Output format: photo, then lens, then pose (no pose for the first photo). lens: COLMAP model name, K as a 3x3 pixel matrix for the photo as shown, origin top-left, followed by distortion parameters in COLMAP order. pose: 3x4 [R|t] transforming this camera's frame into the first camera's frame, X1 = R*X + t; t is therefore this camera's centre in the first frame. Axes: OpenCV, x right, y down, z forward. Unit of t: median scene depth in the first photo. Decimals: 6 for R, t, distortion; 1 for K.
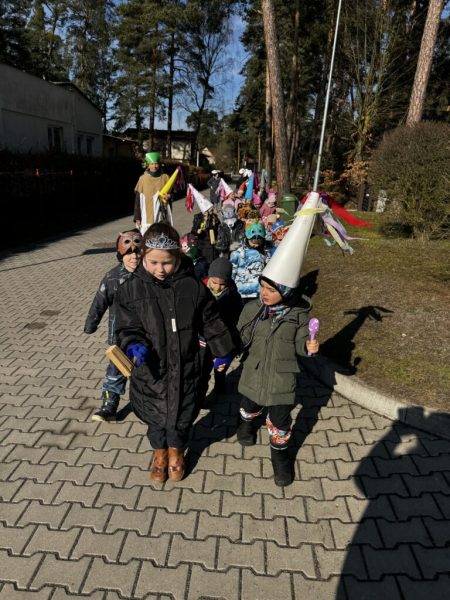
lens RADIAL K [[423.8, 0, 225.0], [0, 423.8, 300.0], [0, 0, 1]] dist [0.010463, -0.004168]
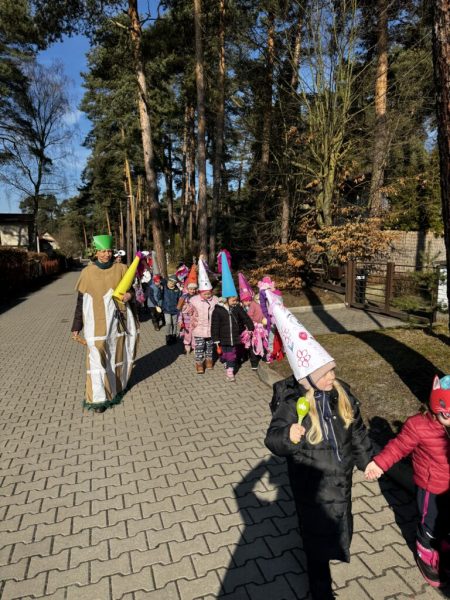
lens RADIAL K [[423.8, 0, 225.0], [0, 423.8, 300.0], [0, 0, 1]] dist [0.010463, -0.004168]
pose [[0.936867, -0.100841, 0.334830, -0.012455], [0.159758, 0.975178, -0.153314, -0.047254], [-0.311059, 0.197126, 0.929722, 0.157947]]
